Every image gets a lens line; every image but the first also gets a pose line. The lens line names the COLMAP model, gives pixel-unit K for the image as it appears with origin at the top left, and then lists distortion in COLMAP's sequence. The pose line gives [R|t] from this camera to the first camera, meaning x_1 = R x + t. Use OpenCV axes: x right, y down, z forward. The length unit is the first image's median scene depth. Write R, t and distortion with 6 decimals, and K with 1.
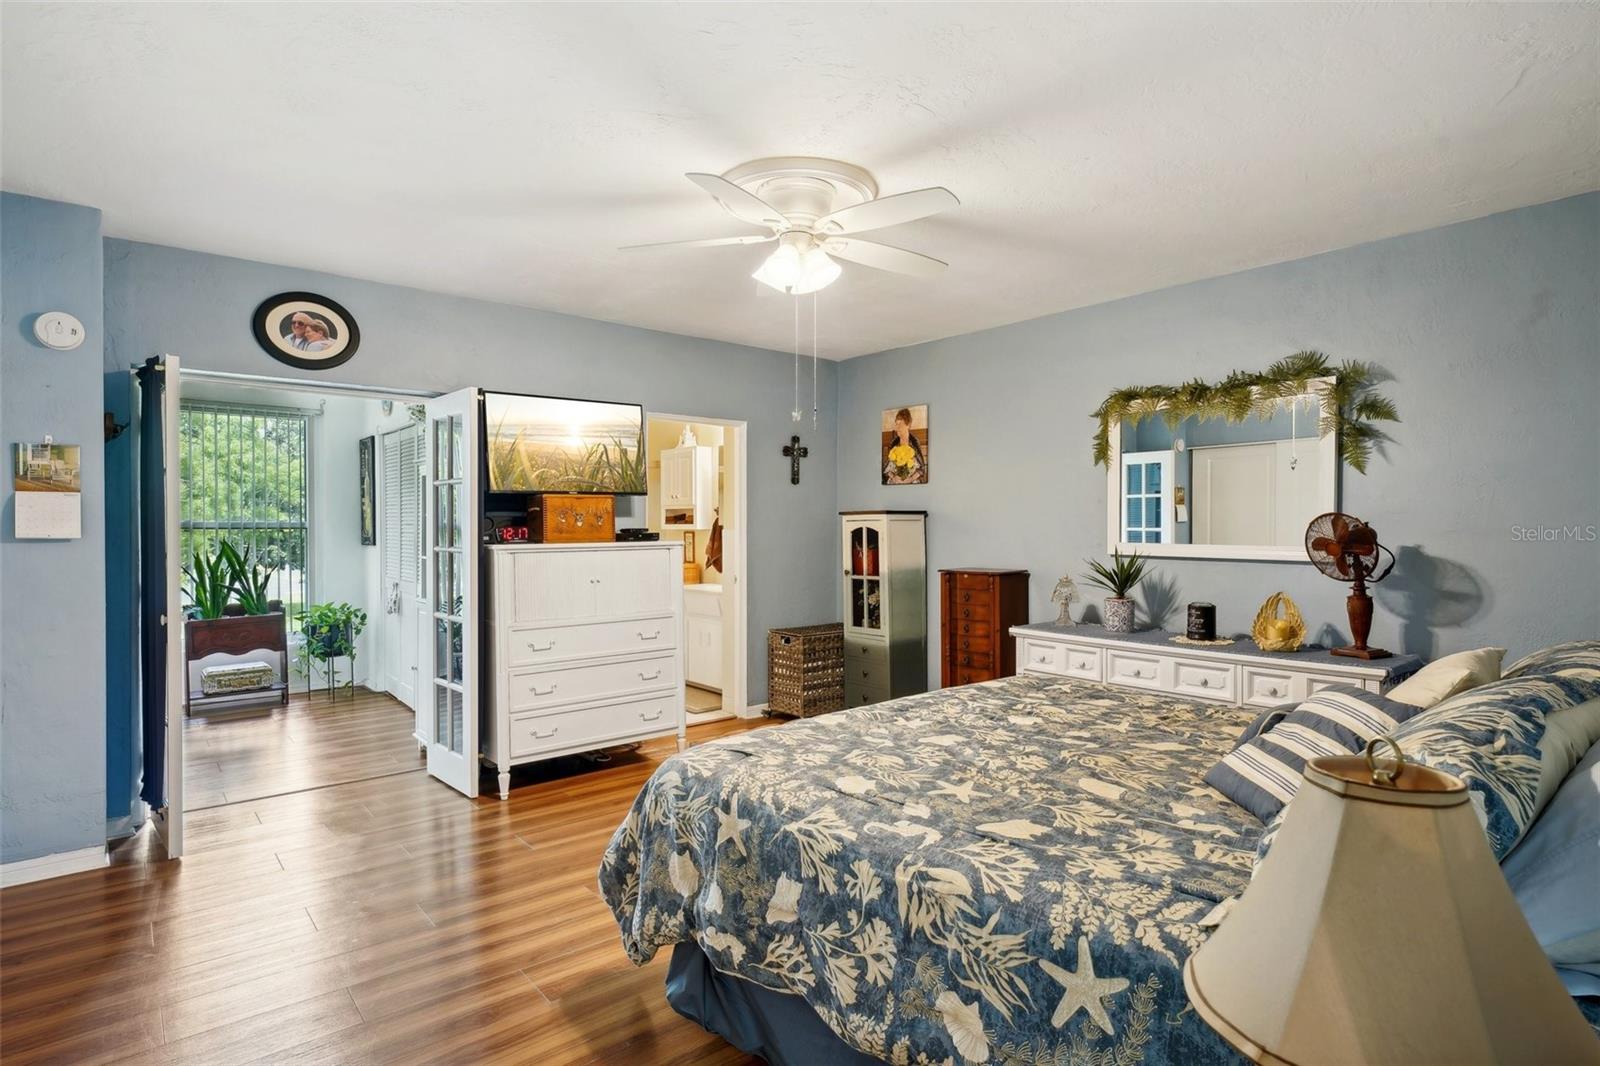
lens RADIAL K [[838.1, 0, 795.9], [0, 838.1, 525.2], [0, 0, 1]] dist [0.000091, 0.000000]
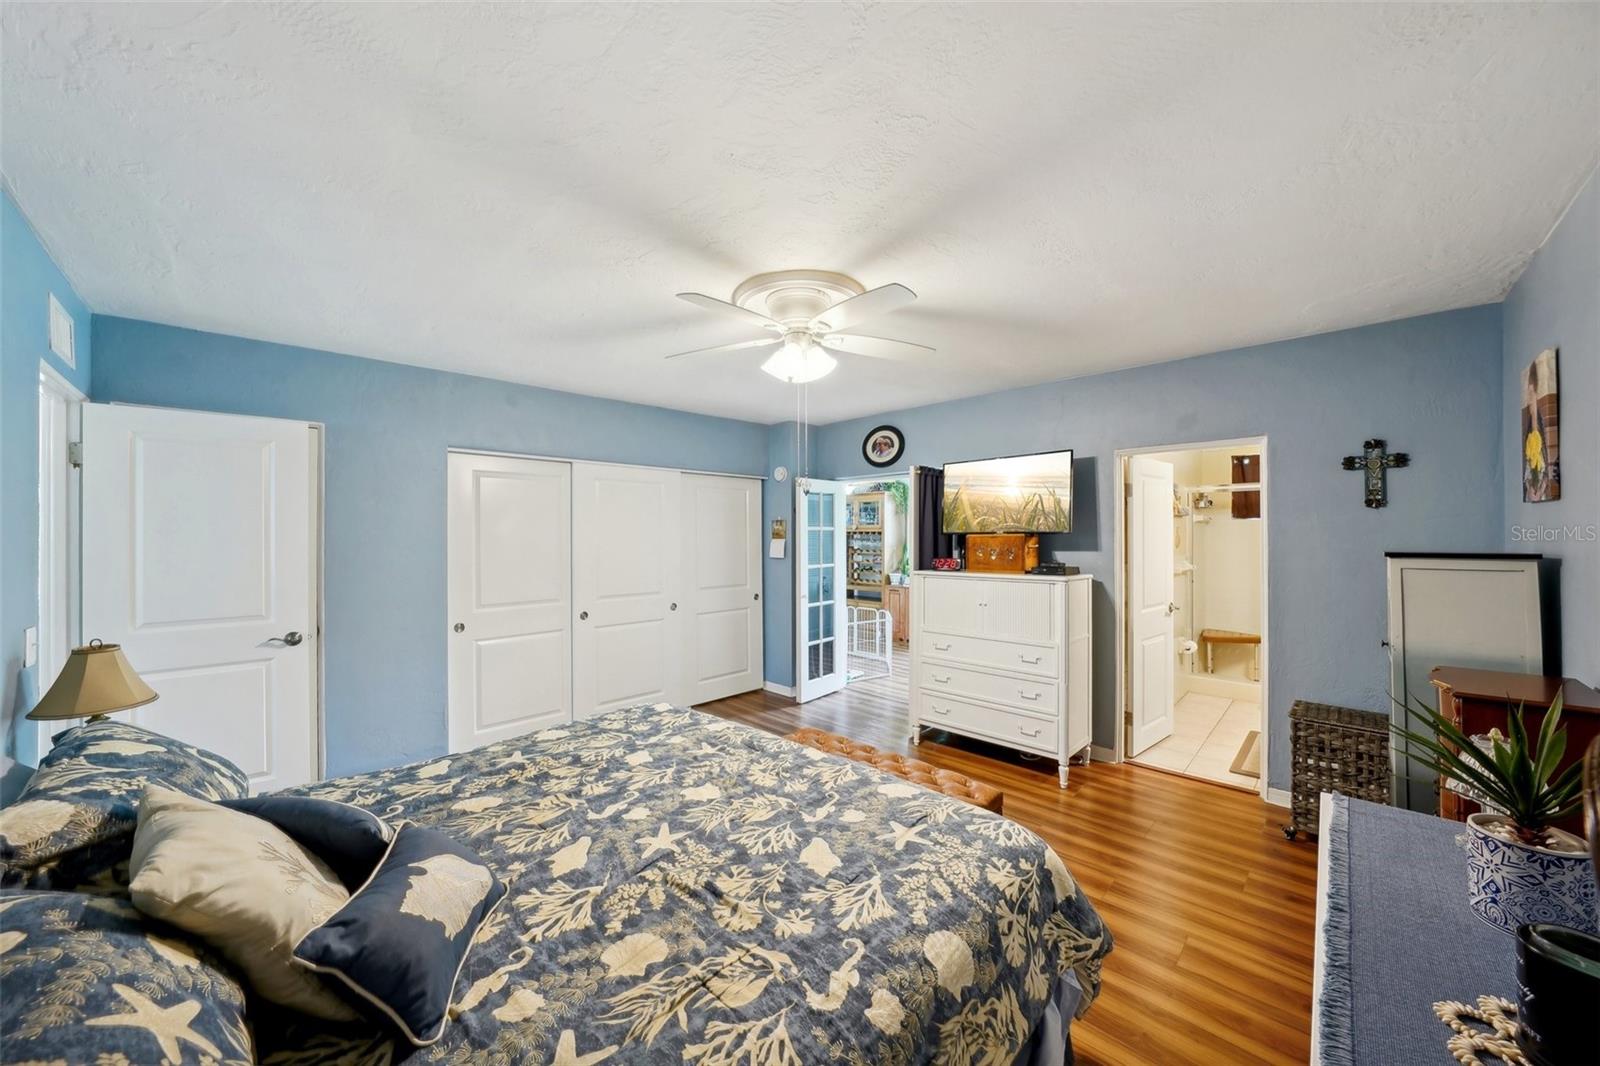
lens RADIAL K [[563.1, 0, 800.0], [0, 563.1, 533.0], [0, 0, 1]] dist [-0.000968, -0.000036]
pose [[0.096262, -0.006986, -0.995331, 0.651948], [-0.003893, 0.999965, -0.007395, -0.037309], [0.995348, 0.004587, 0.096232, 0.754021]]
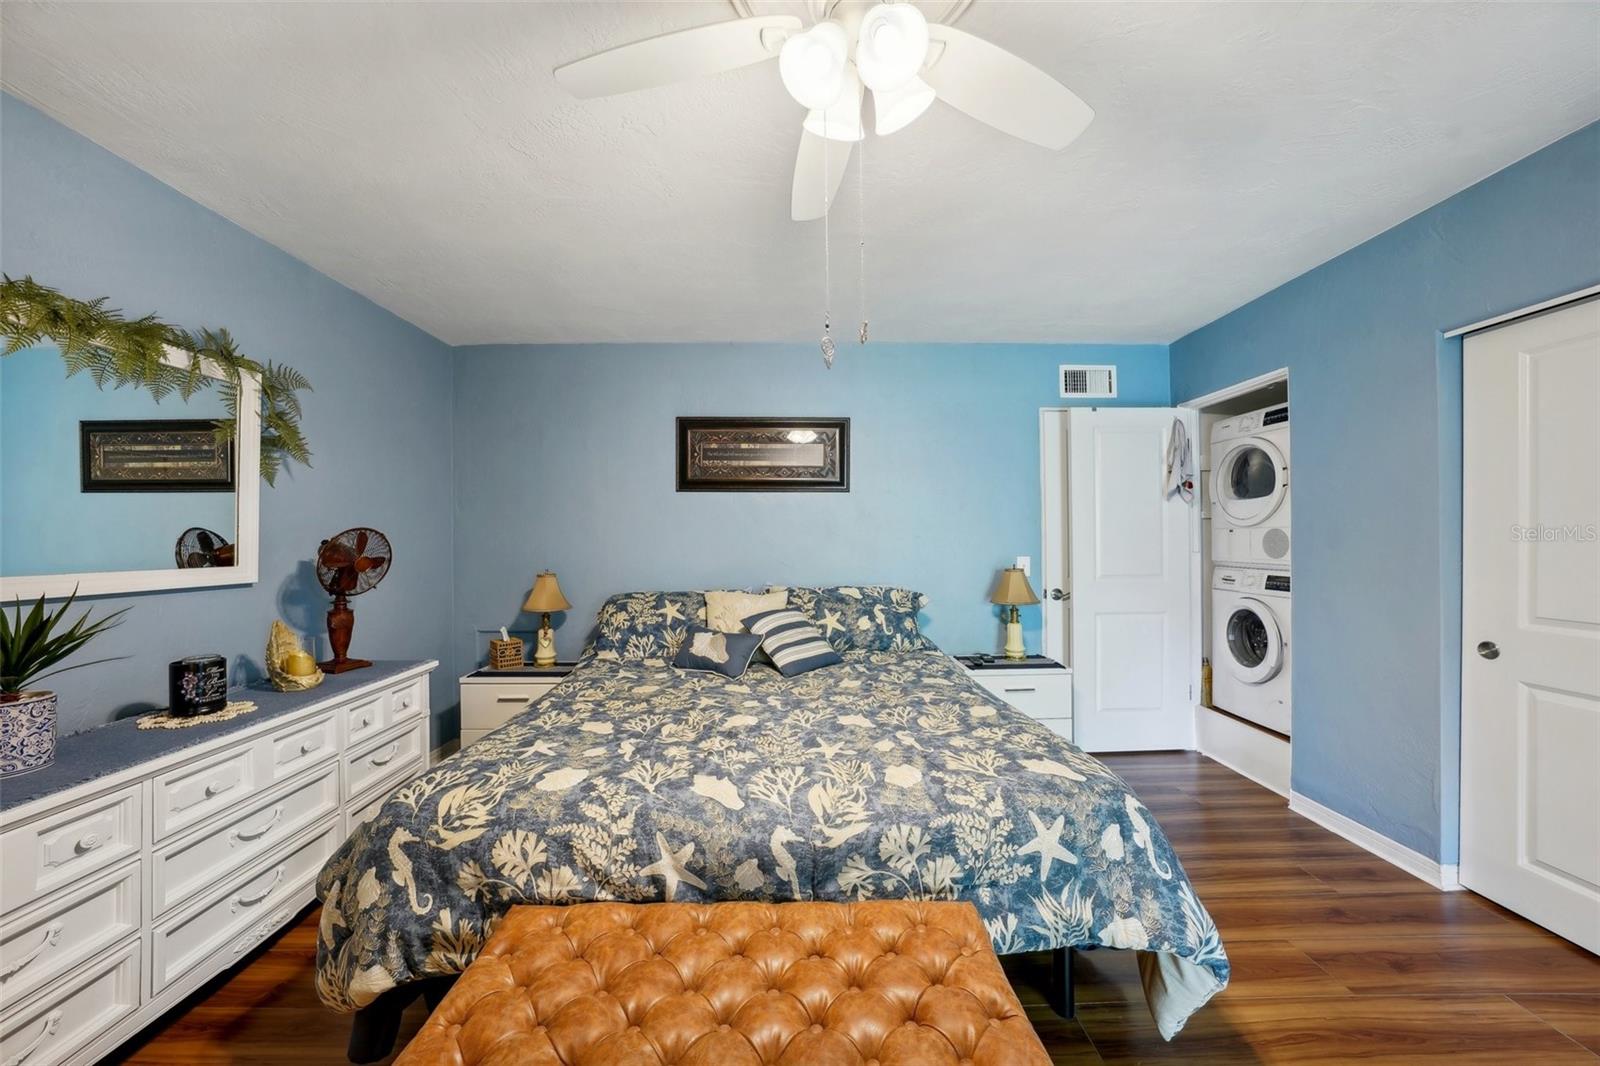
lens RADIAL K [[563.1, 0, 800.0], [0, 563.1, 533.0], [0, 0, 1]] dist [-0.000968, -0.000036]
pose [[-0.770097, 0.015985, 0.637726, -0.168249], [0.012244, 0.999872, -0.010277, 0.005714], [-0.637809, -0.000106, -0.770195, 1.071523]]
